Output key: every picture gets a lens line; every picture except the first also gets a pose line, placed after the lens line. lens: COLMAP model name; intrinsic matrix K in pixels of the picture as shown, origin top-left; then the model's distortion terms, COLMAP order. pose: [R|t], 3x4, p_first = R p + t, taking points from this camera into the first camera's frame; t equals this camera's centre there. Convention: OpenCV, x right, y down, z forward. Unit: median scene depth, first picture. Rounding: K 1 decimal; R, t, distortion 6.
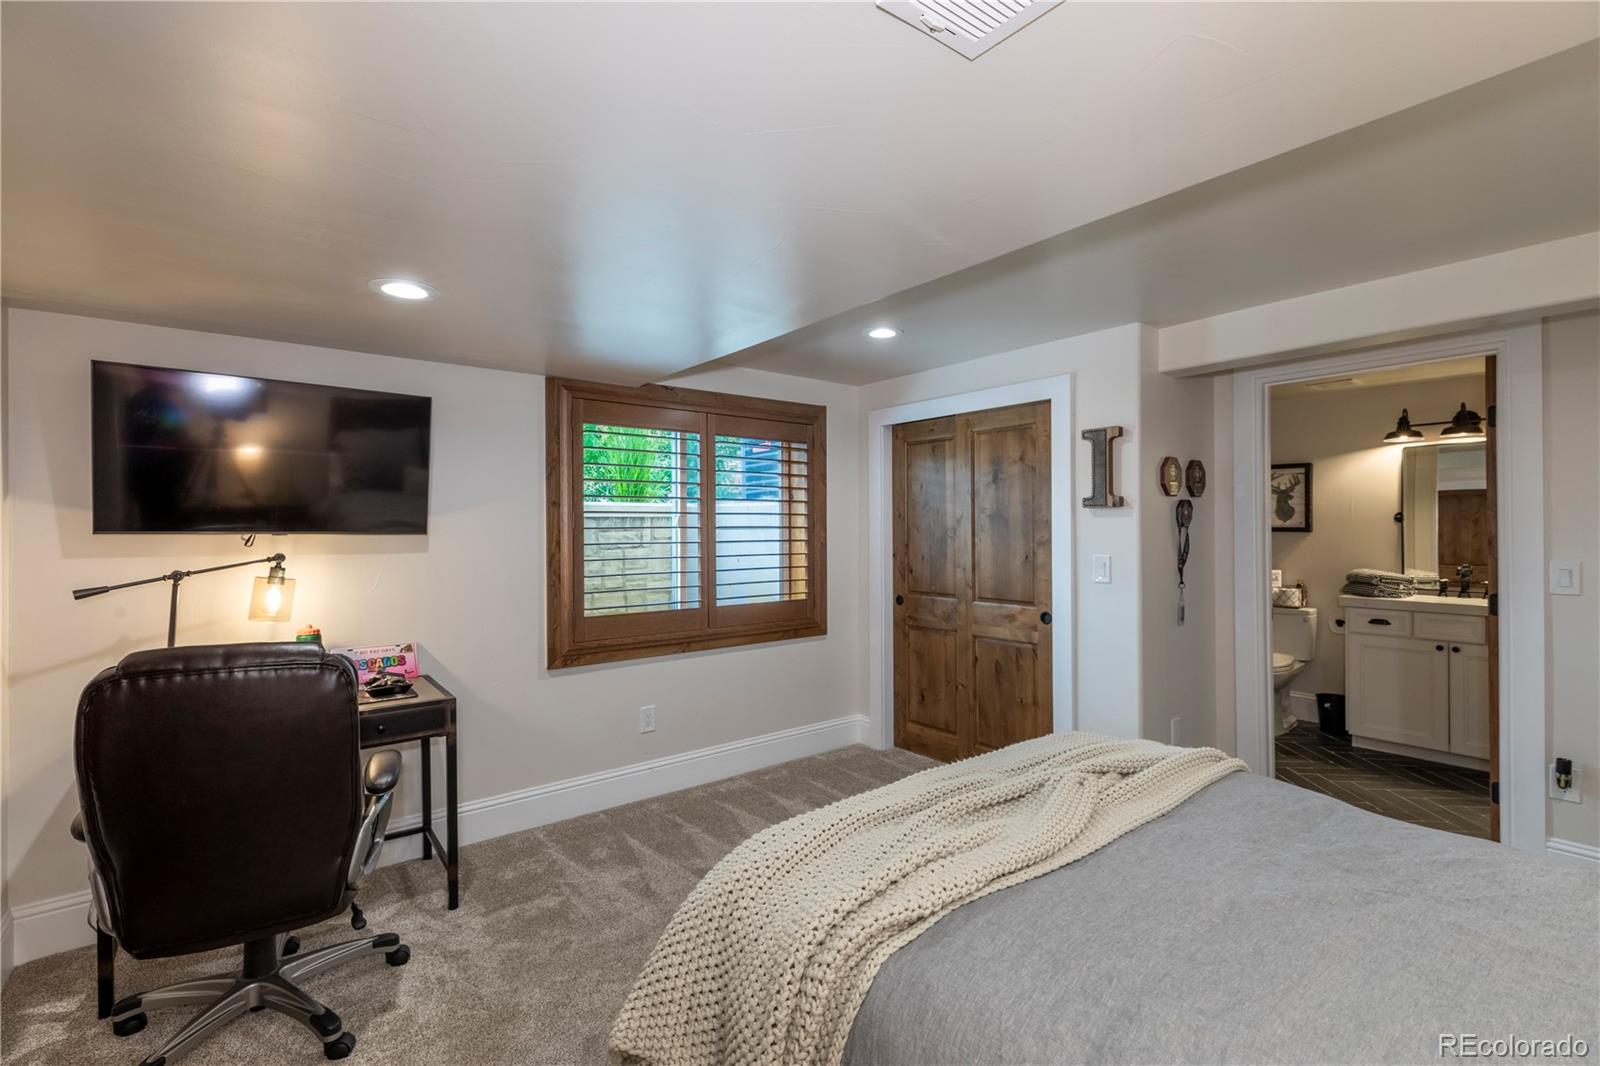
lens RADIAL K [[719.9, 0, 799.6], [0, 719.9, 528.7], [0, 0, 1]] dist [0.005064, 0.000251]
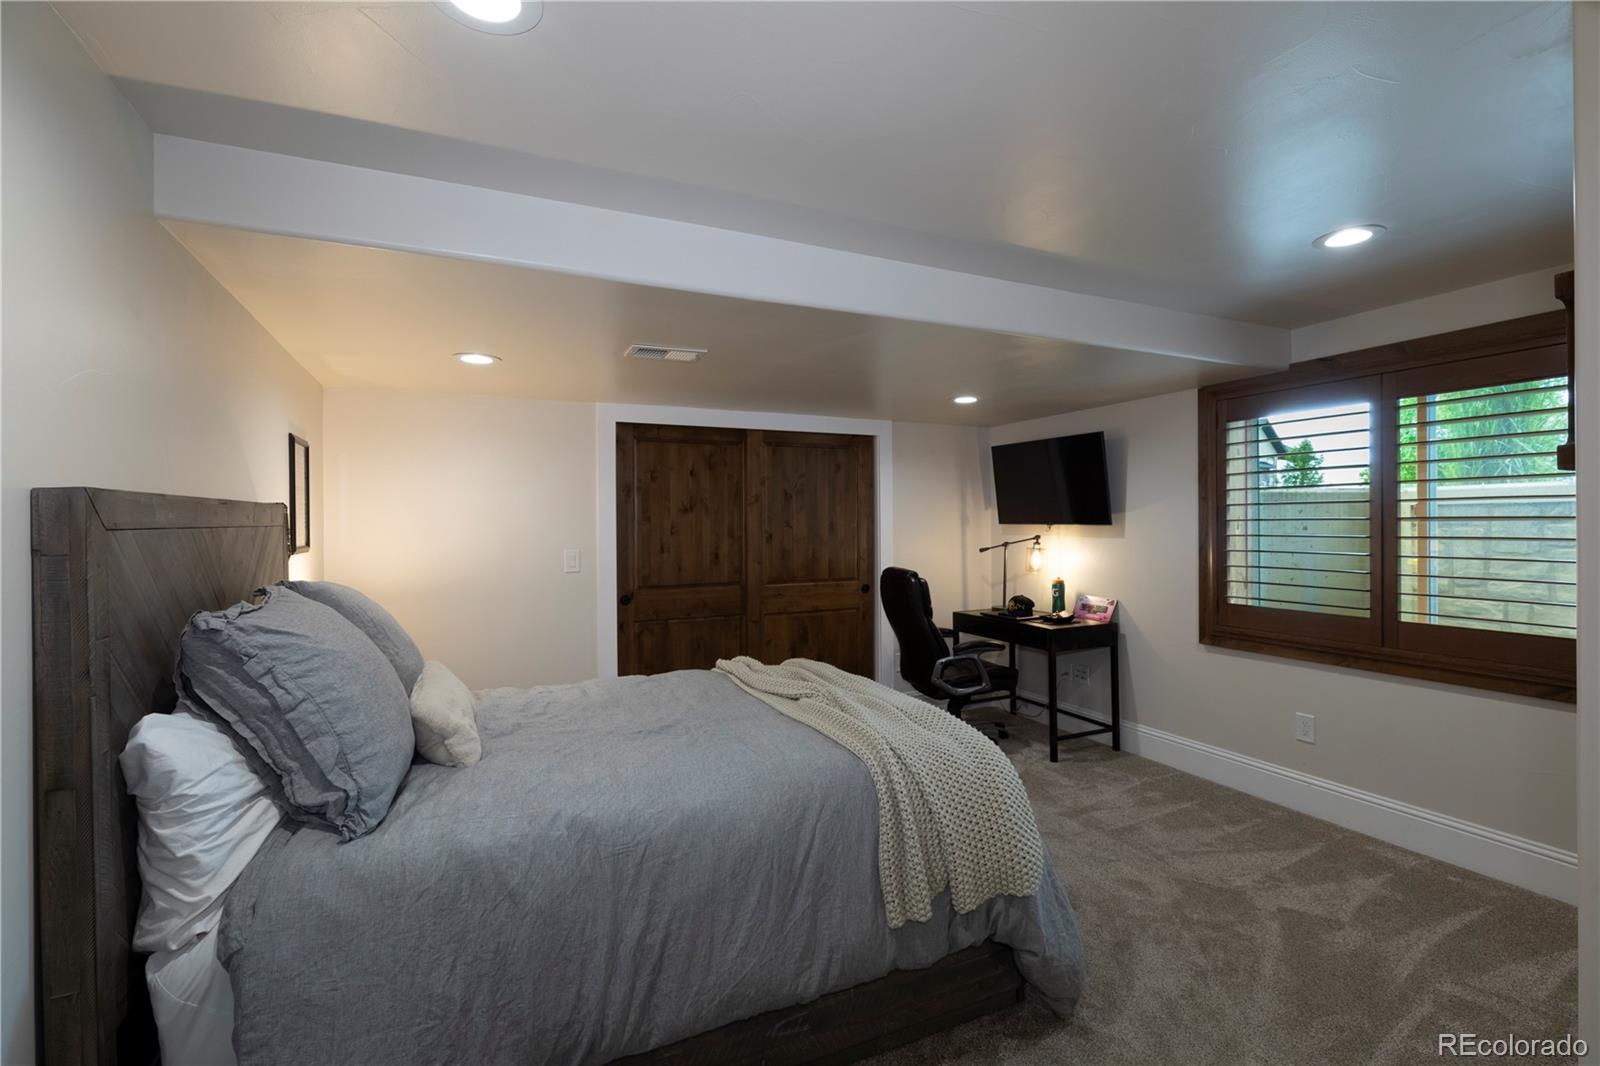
lens RADIAL K [[719.9, 0, 796.2], [0, 719.9, 528.6], [0, 0, 1]] dist [0.005064, 0.000251]
pose [[-0.246398, 0.012464, -0.969089, 0.923065], [0.006859, 0.999915, 0.011116, -0.005237], [0.969144, -0.003908, -0.246463, 0.659054]]
